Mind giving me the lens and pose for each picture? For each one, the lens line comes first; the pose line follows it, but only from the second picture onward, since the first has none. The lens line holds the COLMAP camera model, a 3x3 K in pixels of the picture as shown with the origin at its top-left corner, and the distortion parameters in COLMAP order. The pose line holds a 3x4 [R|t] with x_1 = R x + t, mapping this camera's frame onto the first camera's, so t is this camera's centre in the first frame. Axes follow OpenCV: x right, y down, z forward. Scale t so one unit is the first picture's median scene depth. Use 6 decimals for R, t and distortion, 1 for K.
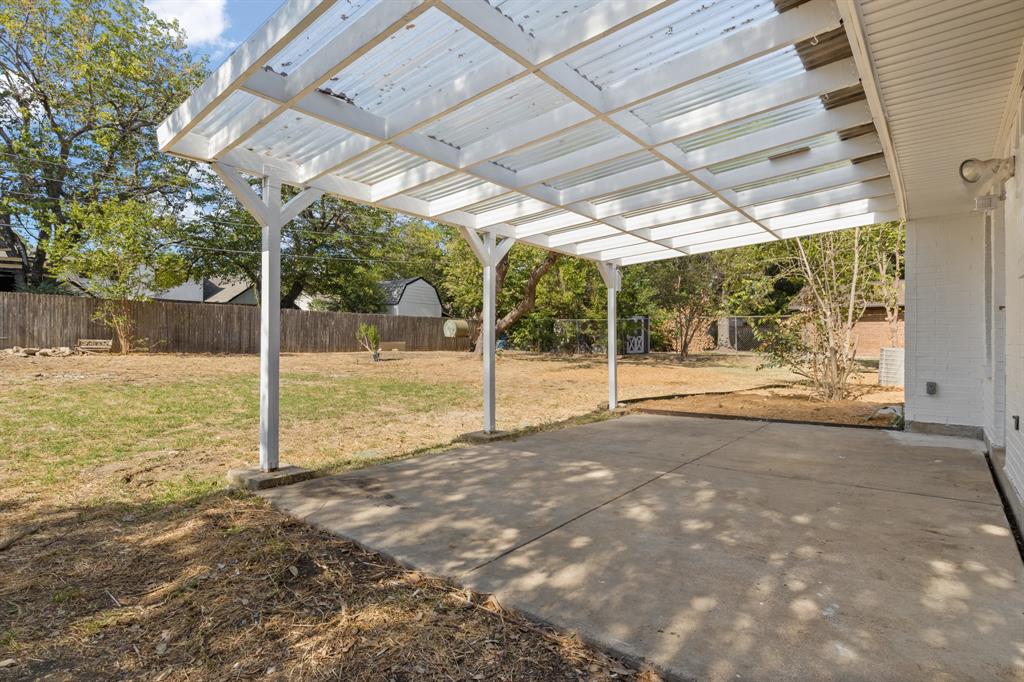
lens RADIAL K [[523.0, 0, 515.6], [0, 523.0, 322.9], [0, 0, 1]] dist [-0.004523, -0.001637]
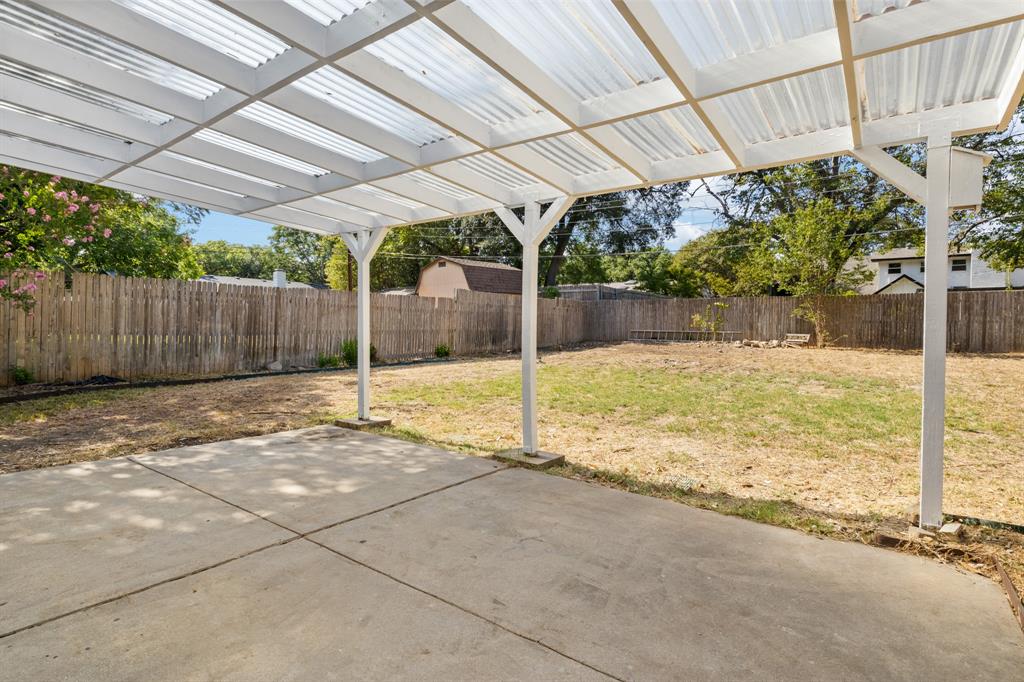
lens RADIAL K [[523.0, 0, 515.6], [0, 523.0, 322.9], [0, 0, 1]] dist [-0.004523, -0.001637]
pose [[0.026620, -0.015296, -0.999529, 0.725217], [0.027816, 0.999507, -0.014555, 0.020125], [0.999259, -0.027416, 0.027033, 0.932389]]
